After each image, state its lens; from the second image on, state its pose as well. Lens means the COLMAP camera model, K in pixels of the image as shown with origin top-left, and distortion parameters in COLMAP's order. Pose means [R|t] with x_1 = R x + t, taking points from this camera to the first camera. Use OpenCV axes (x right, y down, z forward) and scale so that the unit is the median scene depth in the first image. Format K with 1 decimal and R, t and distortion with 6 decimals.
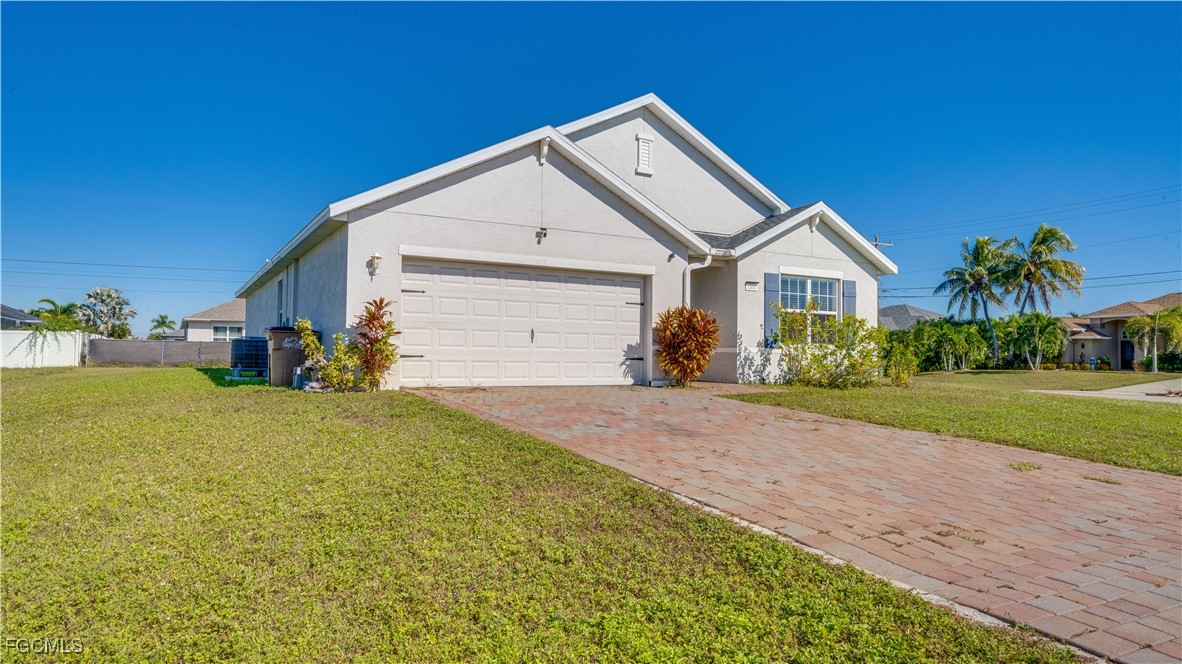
lens RADIAL K [[728.7, 0, 592.5], [0, 728.7, 331.5], [0, 0, 1]] dist [-0.048869, -0.000625]
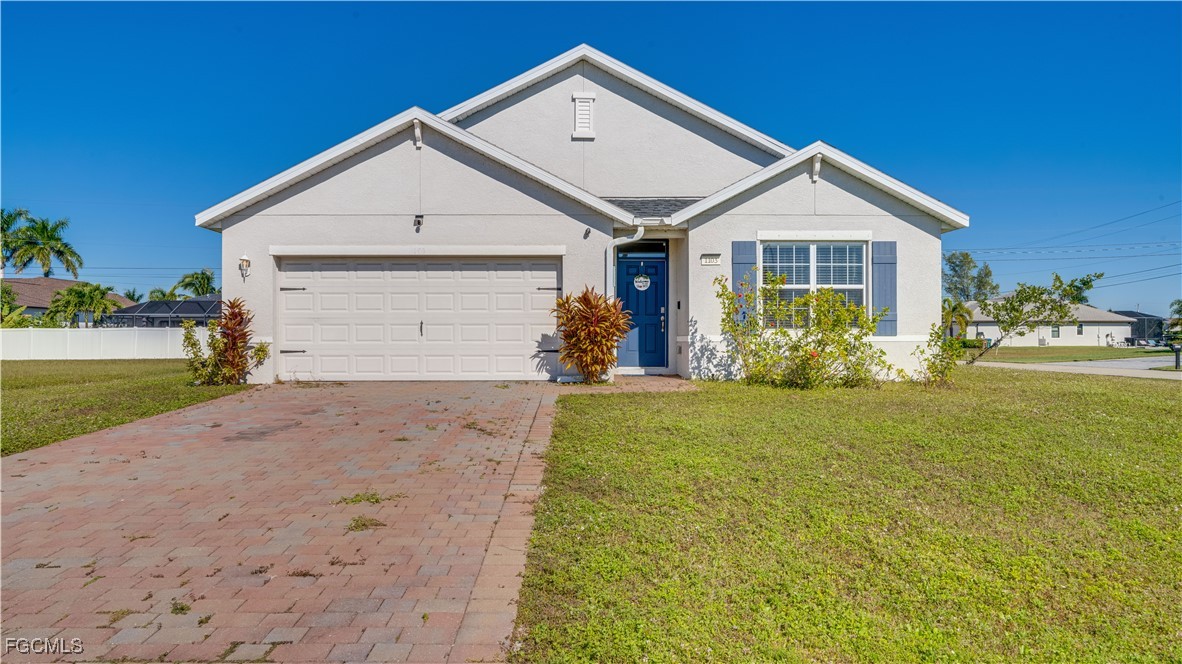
lens RADIAL K [[829.6, 0, 593.3], [0, 829.6, 336.7], [0, 0, 1]] dist [-0.037227, -0.001340]
pose [[0.882337, -0.019709, -0.470206, 0.563966], [0.028785, 0.999512, 0.012119, 0.008969], [0.469738, -0.024227, 0.882473, 0.130765]]
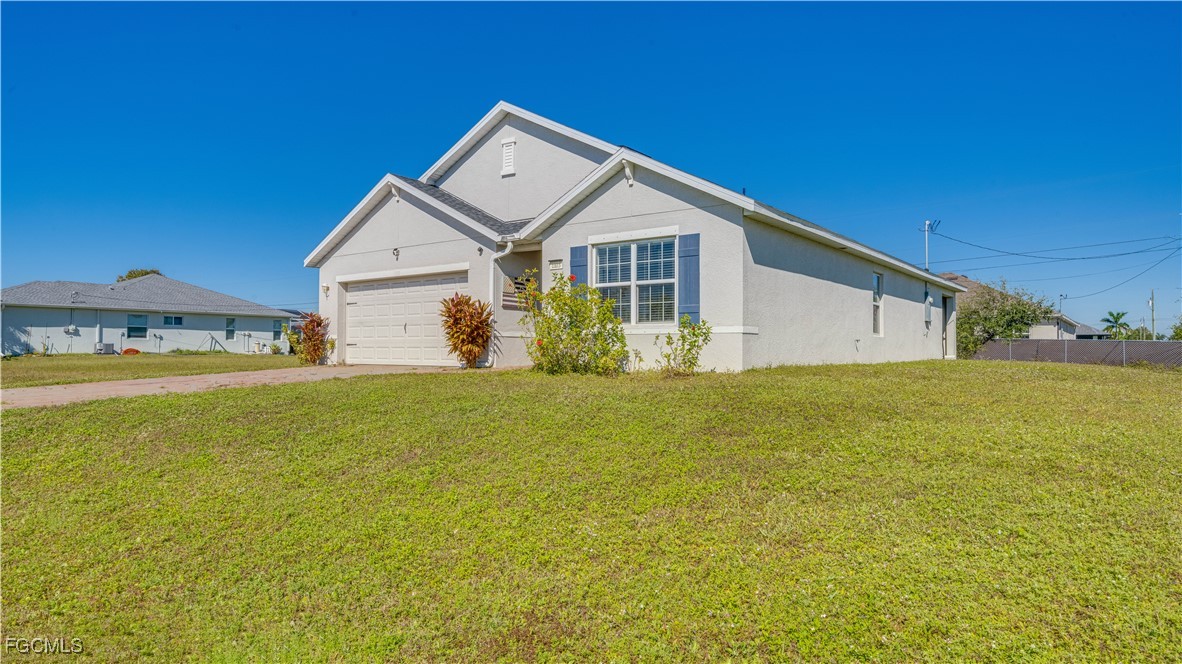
lens RADIAL K [[728.7, 0, 593.5], [0, 728.7, 333.1], [0, 0, 1]] dist [-0.048869, -0.000625]
pose [[0.395627, -0.034485, -0.917764, 1.160059], [0.032399, 0.999197, -0.023578, 0.052717], [0.917840, -0.020406, 0.396427, 0.705515]]
